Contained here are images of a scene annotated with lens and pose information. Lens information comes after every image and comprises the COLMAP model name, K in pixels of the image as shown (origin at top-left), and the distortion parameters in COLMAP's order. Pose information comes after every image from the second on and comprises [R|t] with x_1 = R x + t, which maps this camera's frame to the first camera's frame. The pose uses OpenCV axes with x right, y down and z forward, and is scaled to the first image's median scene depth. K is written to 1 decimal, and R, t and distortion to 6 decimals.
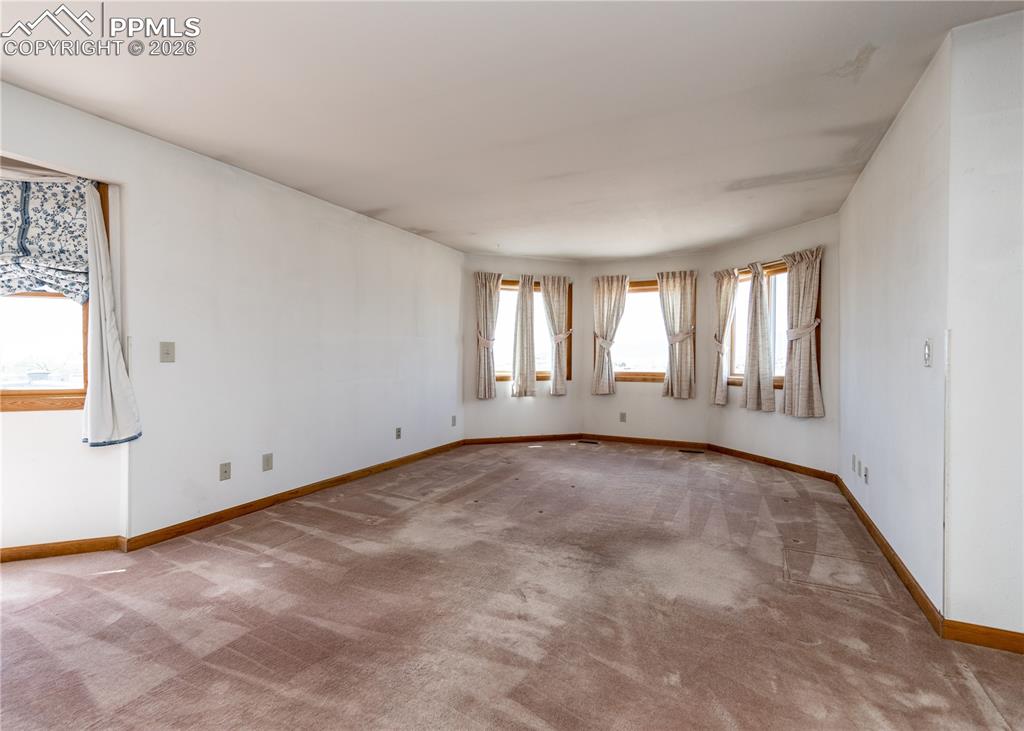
lens RADIAL K [[463.6, 0, 526.1], [0, 463.6, 364.6], [0, 0, 1]] dist [0.002750, 0.000769]
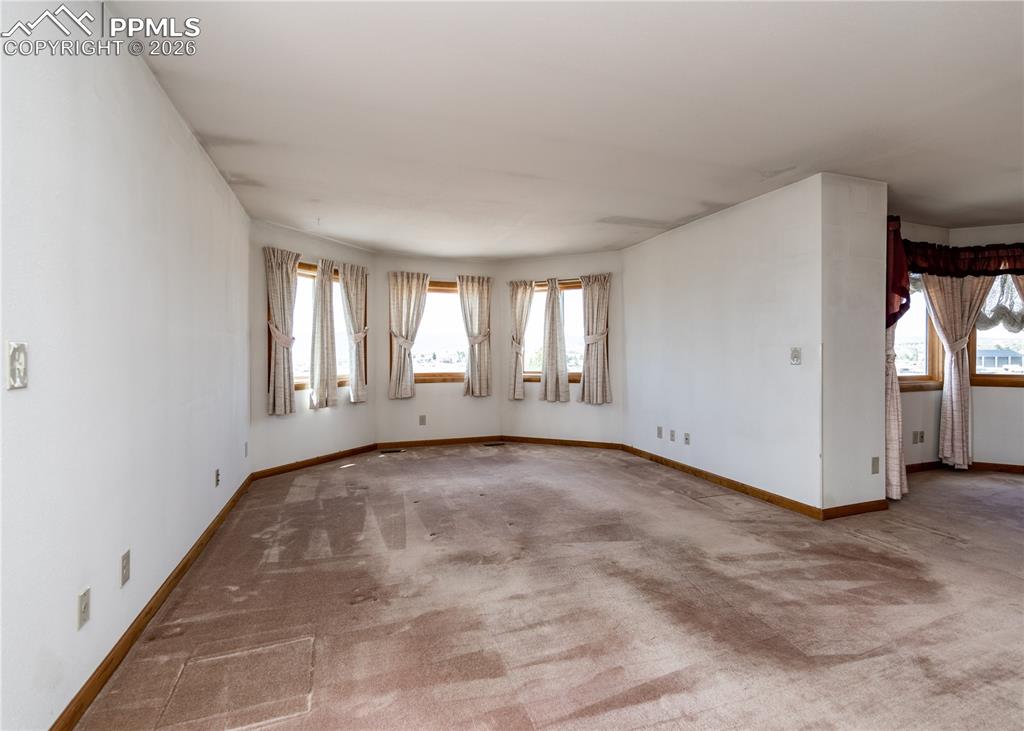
lens RADIAL K [[471.4, 0, 505.9], [0, 471.4, 361.1], [0, 0, 1]] dist [0.001164, 0.000524]
pose [[0.708507, -0.016786, 0.705504, -0.405084], [0.017841, 0.999824, 0.005871, -0.013732], [-0.705479, 0.008427, 0.708681, 0.201180]]
